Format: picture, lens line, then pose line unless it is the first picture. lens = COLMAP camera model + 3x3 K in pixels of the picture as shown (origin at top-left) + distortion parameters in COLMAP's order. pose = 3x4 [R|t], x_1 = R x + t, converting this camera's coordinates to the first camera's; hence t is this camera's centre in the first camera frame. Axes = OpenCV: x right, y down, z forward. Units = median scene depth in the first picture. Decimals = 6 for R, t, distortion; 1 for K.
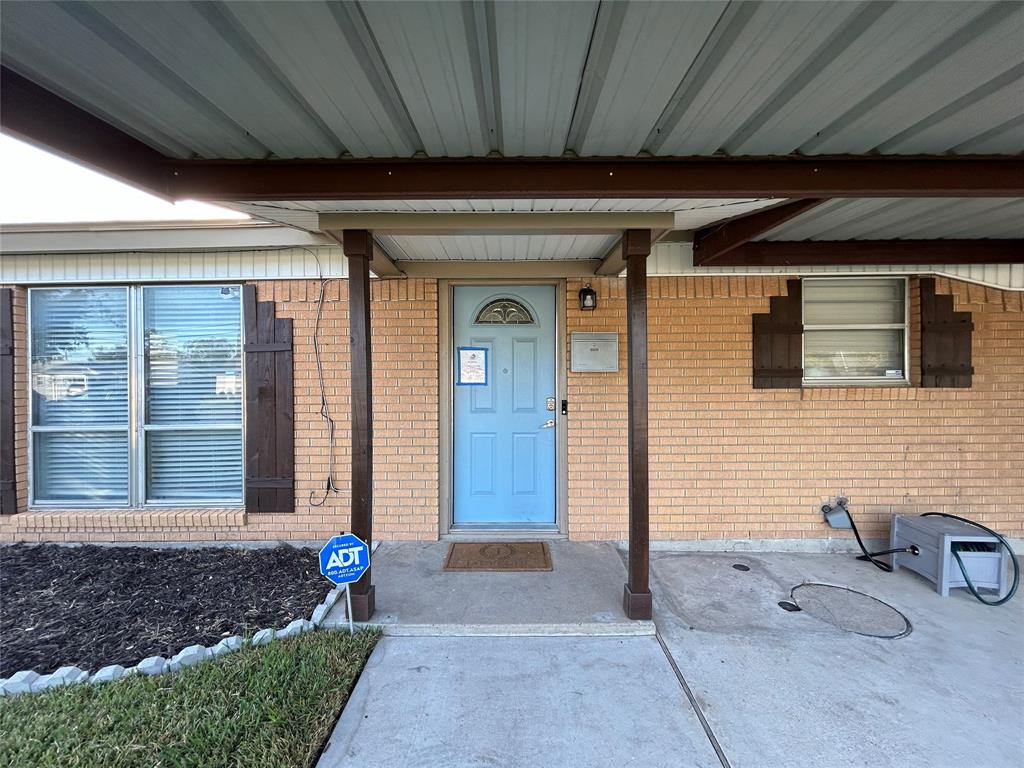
lens RADIAL K [[412.9, 0, 512.6], [0, 412.9, 382.3], [0, 0, 1]] dist [0.000813, 0.000136]
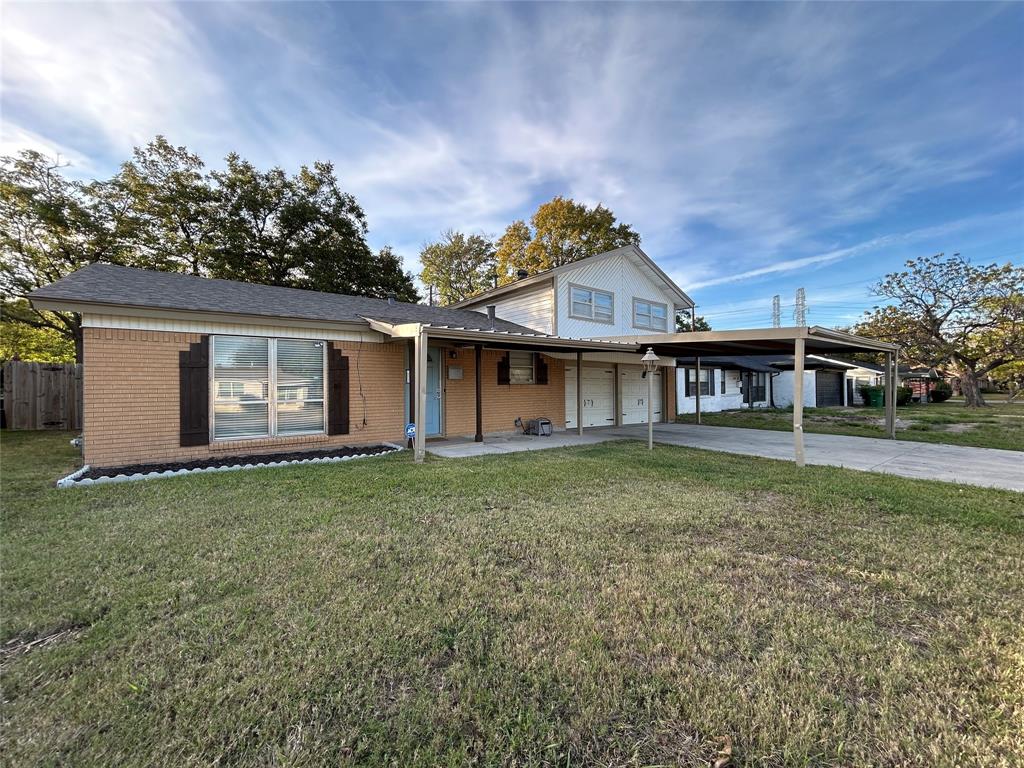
lens RADIAL K [[412.9, 0, 512.6], [0, 412.9, 382.3], [0, 0, 1]] dist [0.000813, 0.000136]
pose [[0.793090, 0.007367, 0.609059, -1.312976], [0.003192, 0.999863, -0.016250, 0.048759], [-0.609095, 0.014832, 0.792958, -1.658155]]
